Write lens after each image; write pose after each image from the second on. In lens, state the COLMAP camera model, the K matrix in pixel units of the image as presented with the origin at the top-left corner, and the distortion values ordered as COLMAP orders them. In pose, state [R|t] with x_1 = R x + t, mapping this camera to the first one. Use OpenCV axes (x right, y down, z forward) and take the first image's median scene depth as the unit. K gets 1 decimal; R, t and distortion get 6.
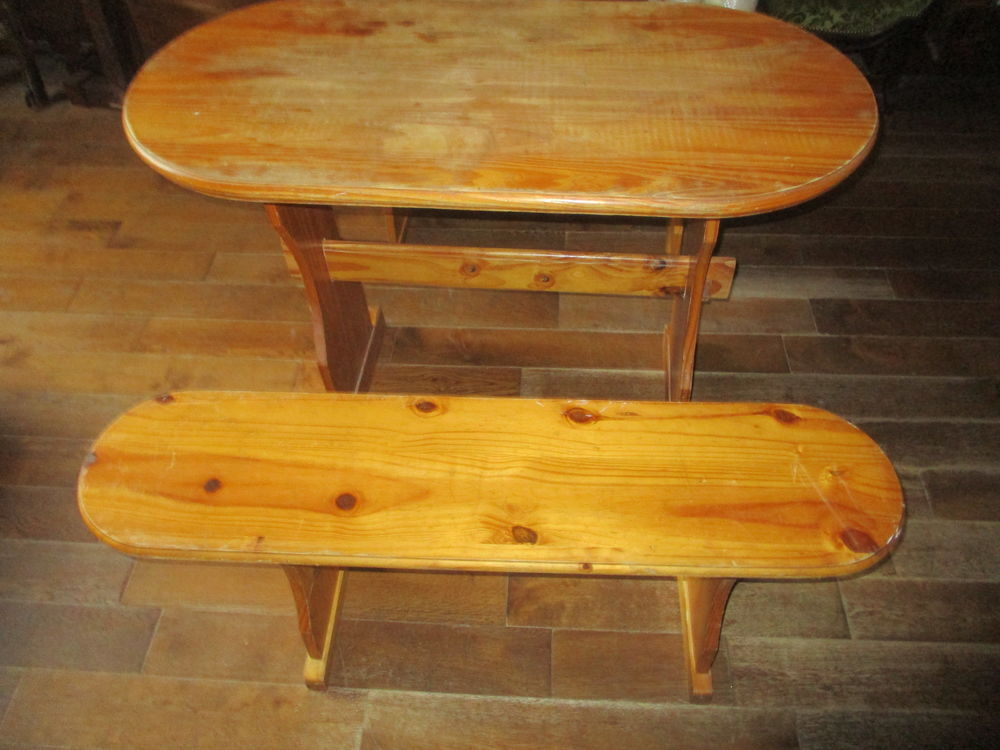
lens RADIAL K [[817.4, 0, 497.8], [0, 817.4, 377.2], [0, 0, 1]] dist [-0.050534, 0.027511]
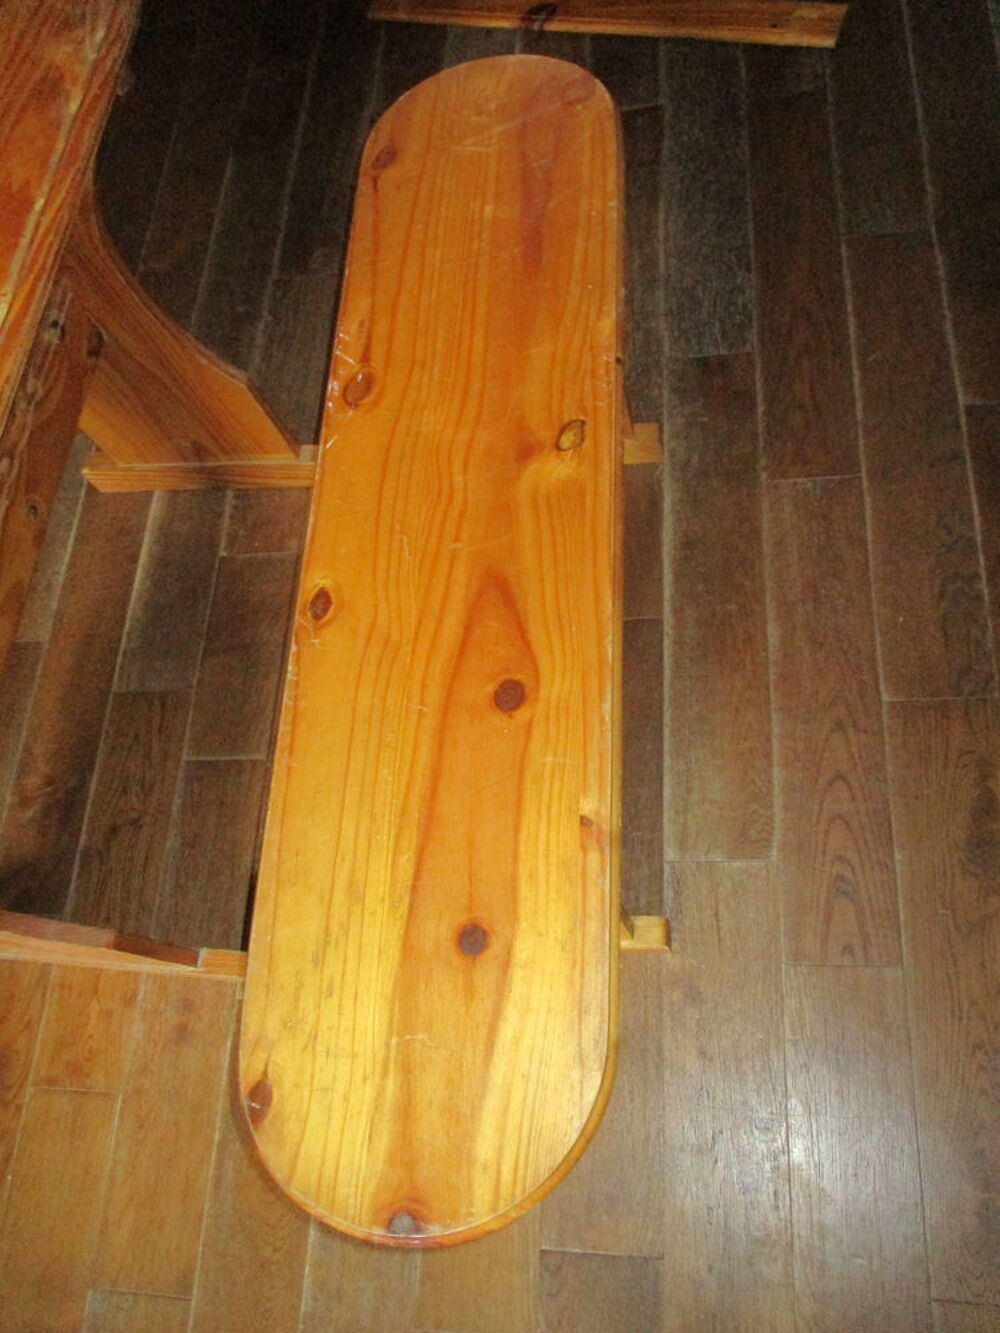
lens RADIAL K [[1089.7, 0, 509.5], [0, 1089.7, 669.4], [0, 0, 1]] dist [-0.050534, 0.027511]
pose [[0.005575, -0.905893, 0.423469, -0.405962], [0.869670, 0.213424, 0.445111, -0.161414], [-0.493602, 0.365797, 0.789018, 0.308468]]
